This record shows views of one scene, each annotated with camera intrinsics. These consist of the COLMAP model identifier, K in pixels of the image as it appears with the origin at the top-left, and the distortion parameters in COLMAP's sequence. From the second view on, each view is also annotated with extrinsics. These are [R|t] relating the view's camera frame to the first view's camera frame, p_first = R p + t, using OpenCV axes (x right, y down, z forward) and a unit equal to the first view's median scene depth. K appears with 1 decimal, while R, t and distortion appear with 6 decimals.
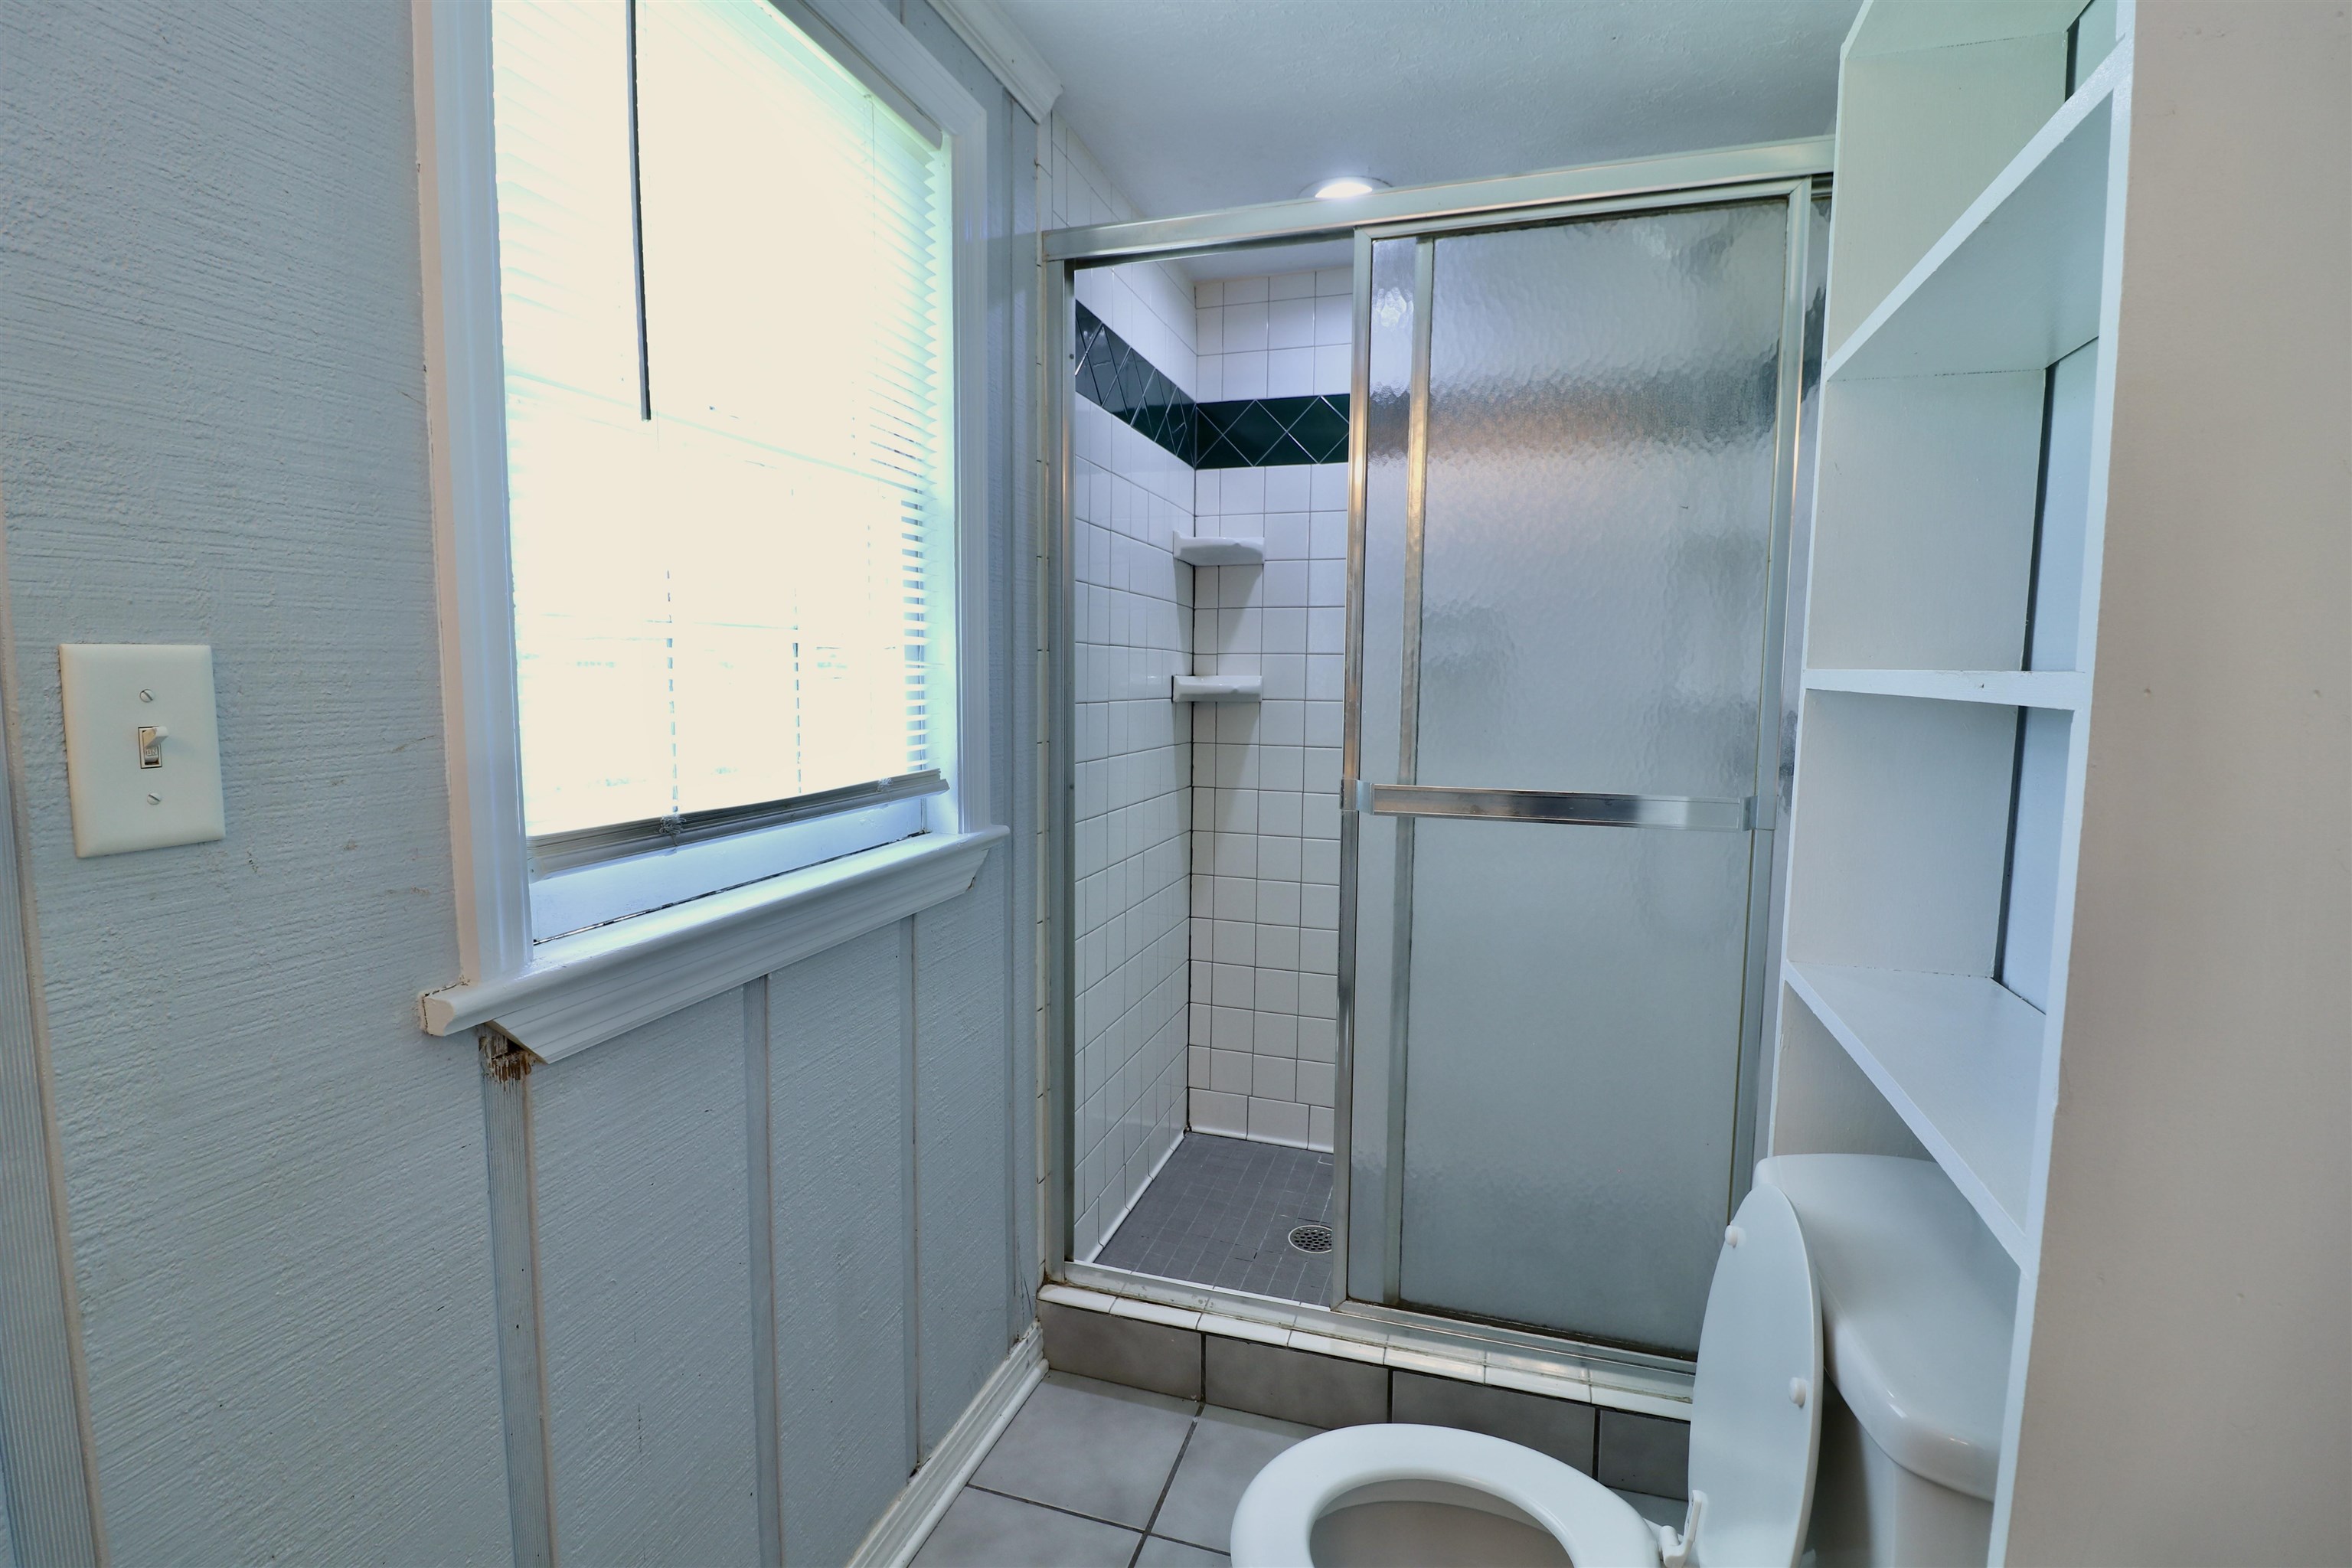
lens RADIAL K [[1084.1, 0, 1175.4], [0, 1084.1, 779.5], [0, 0, 1]] dist [-0.003658, -0.009543]
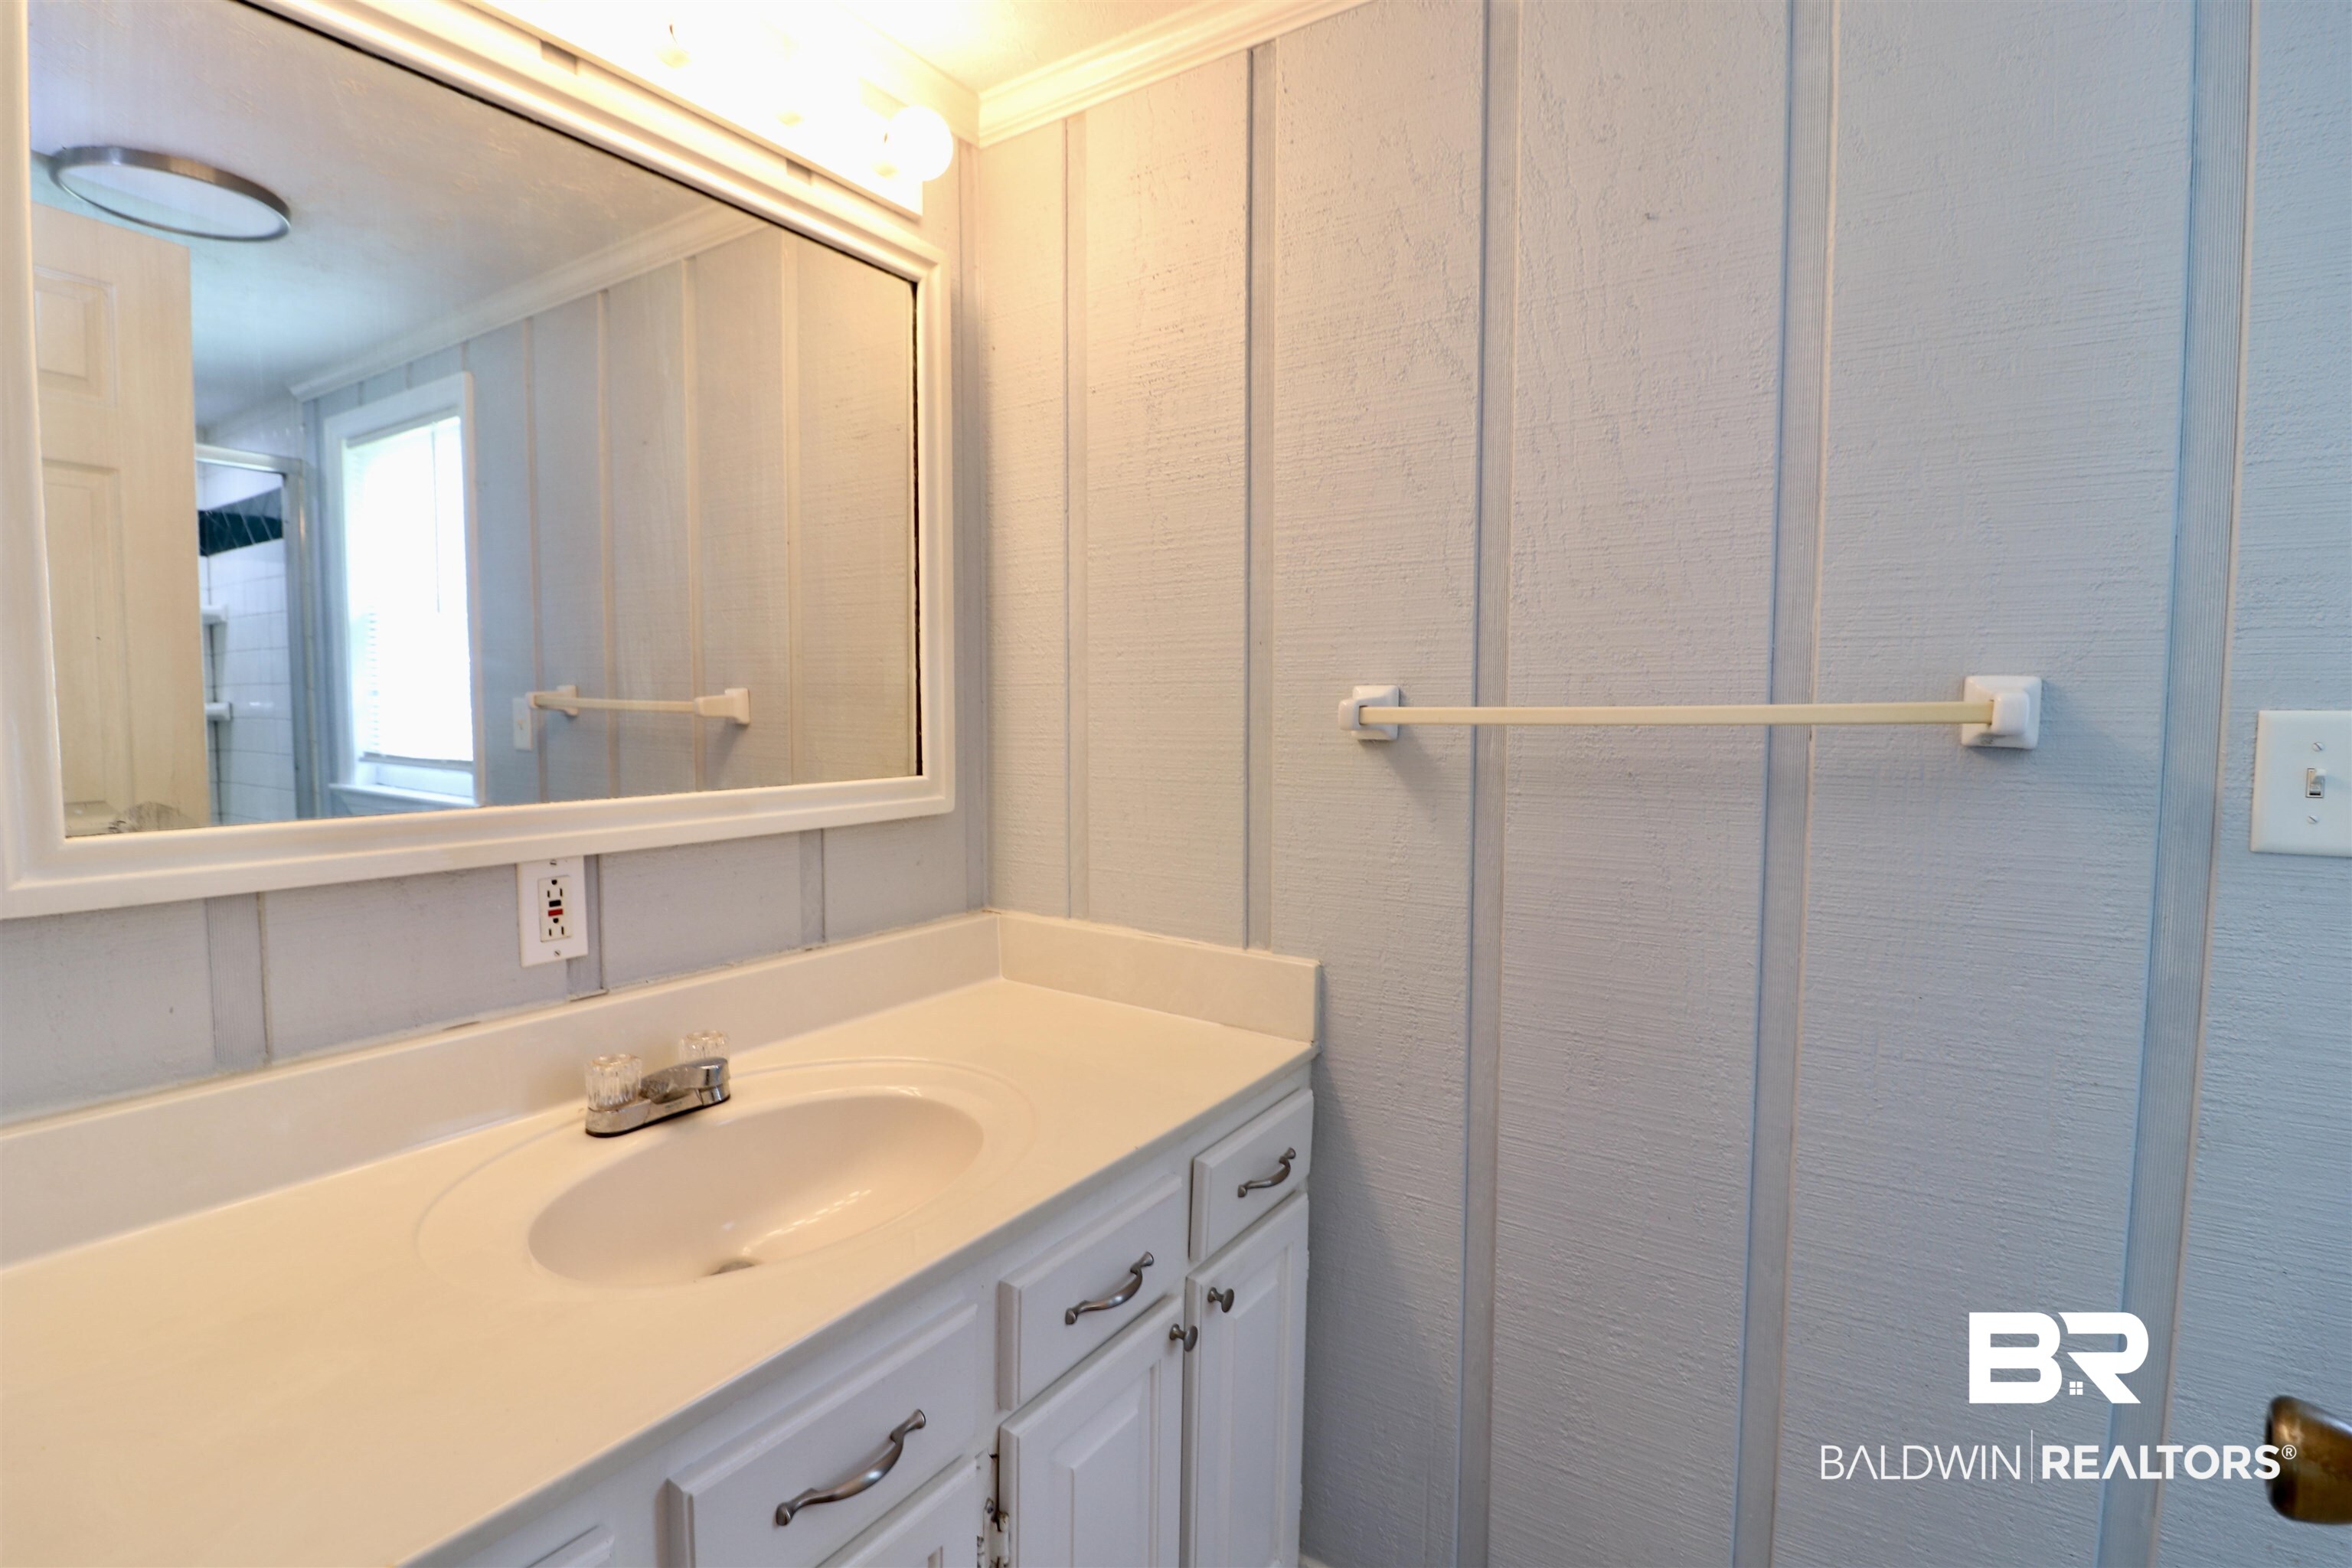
lens RADIAL K [[1084.1, 0, 1174.6], [0, 1084.1, 780.5], [0, 0, 1]] dist [-0.003658, -0.009543]
pose [[-0.268171, 0.054325, -0.961838, 0.816865], [-0.100809, 0.991345, 0.084098, 0.000000], [0.958082, 0.119515, -0.260373, -0.075442]]
